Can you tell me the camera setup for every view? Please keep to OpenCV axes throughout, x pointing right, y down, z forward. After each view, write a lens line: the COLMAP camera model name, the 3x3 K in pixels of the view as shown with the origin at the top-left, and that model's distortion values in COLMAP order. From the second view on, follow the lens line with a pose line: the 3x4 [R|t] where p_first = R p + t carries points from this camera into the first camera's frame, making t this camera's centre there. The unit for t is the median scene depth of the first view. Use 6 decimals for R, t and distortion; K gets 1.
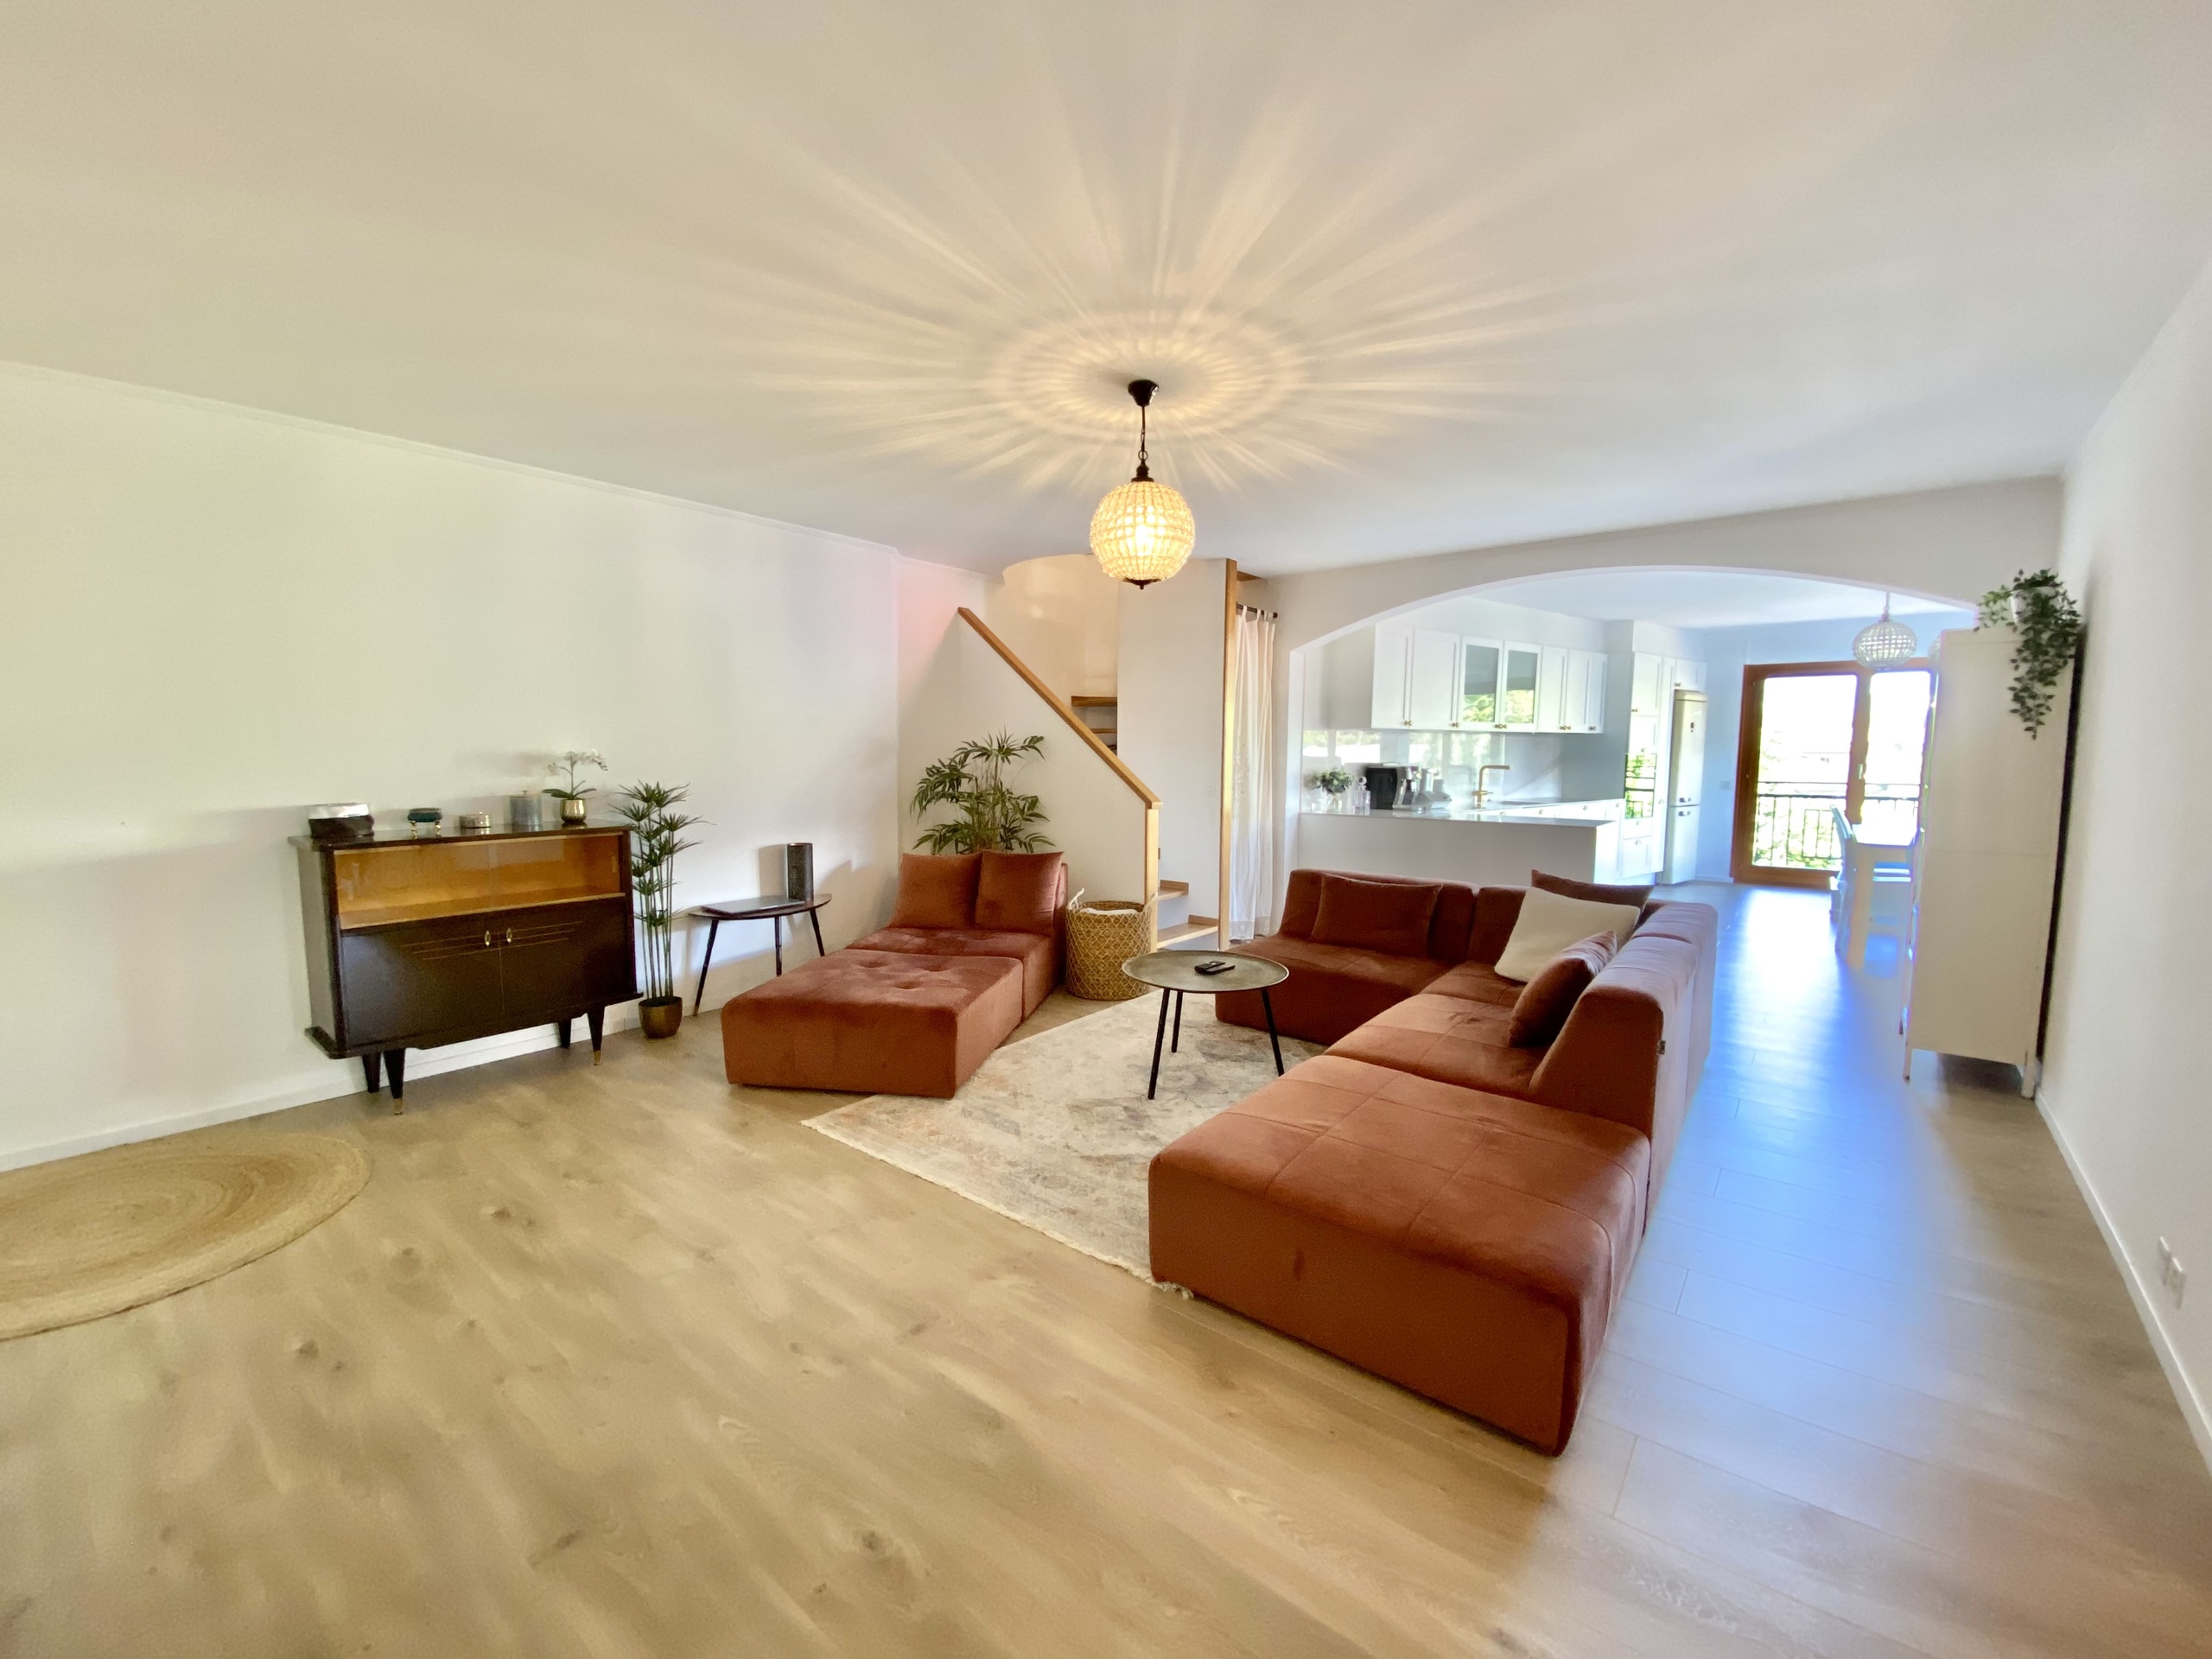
lens RADIAL K [[899.6, 0, 1105.1], [0, 899.6, 834.0], [0, 0, 1]] dist [0.028385, -0.024000]
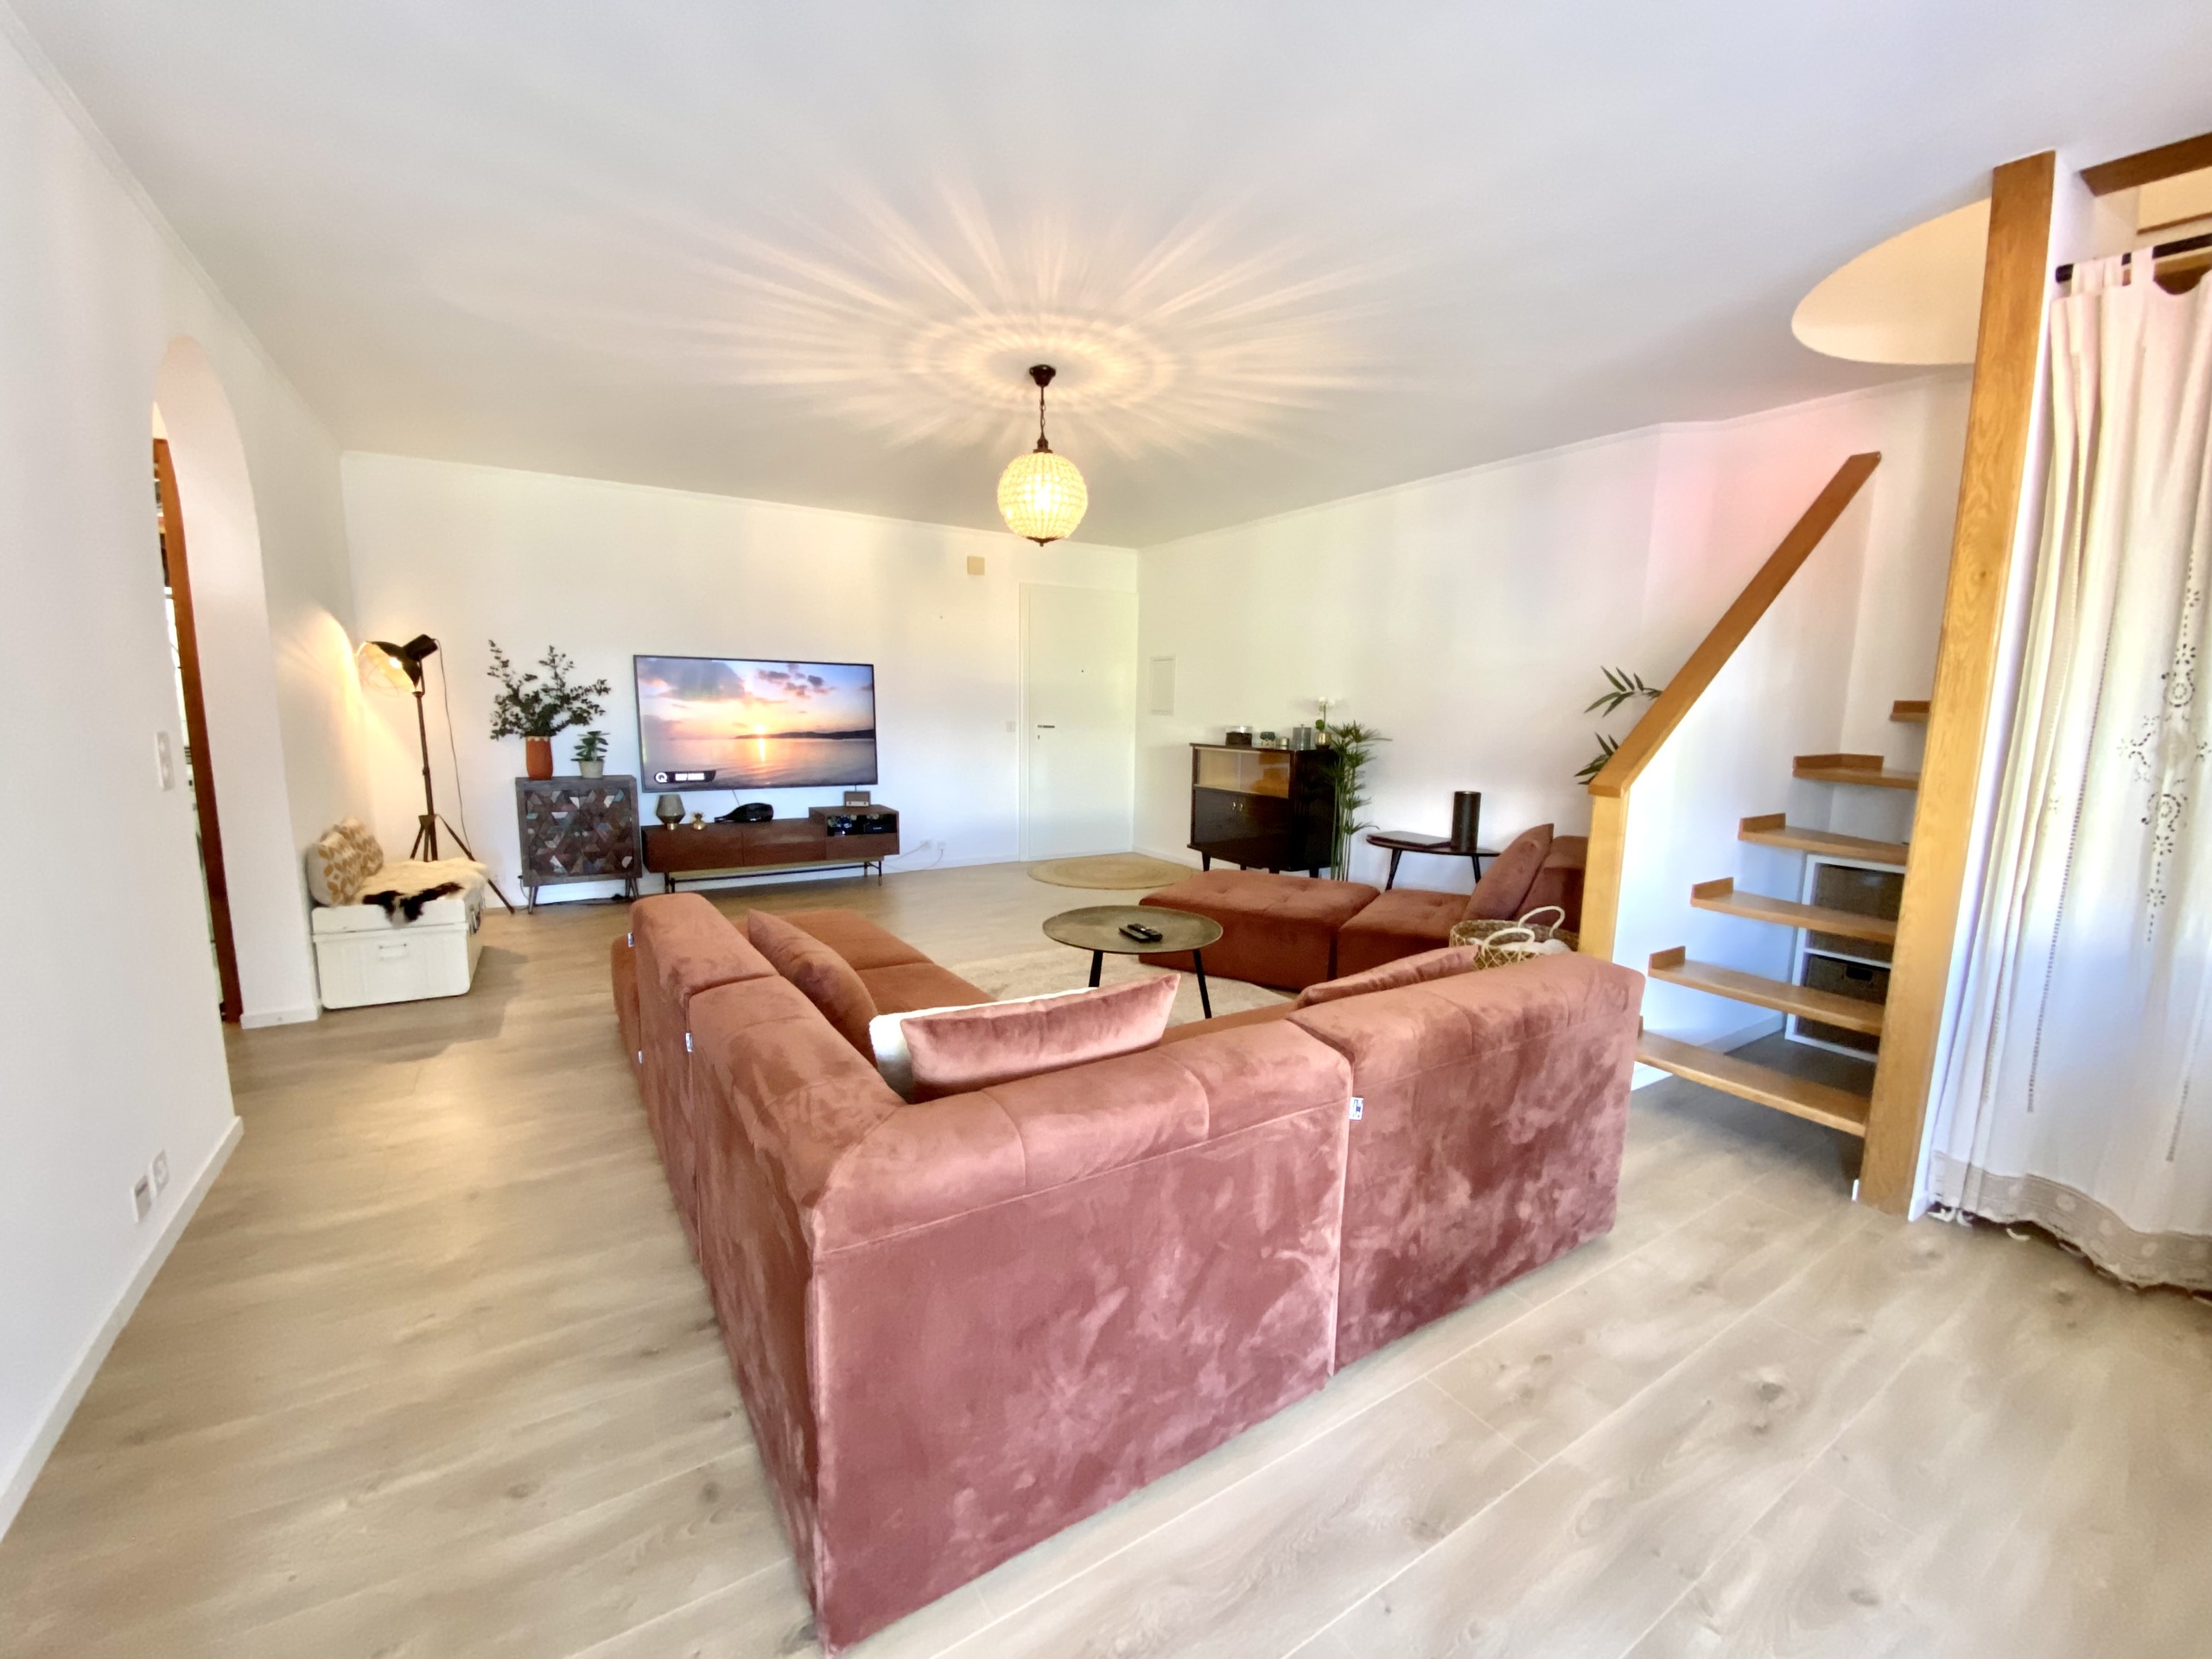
lens RADIAL K [[899.6, 0, 1105.1], [0, 899.6, 834.0], [0, 0, 1]] dist [0.028385, -0.024000]
pose [[-0.322246, 0.126255, -0.938199, 1.129429], [-0.105288, 0.980137, 0.168062, -0.106976], [0.940783, 0.152939, -0.302552, 1.446302]]
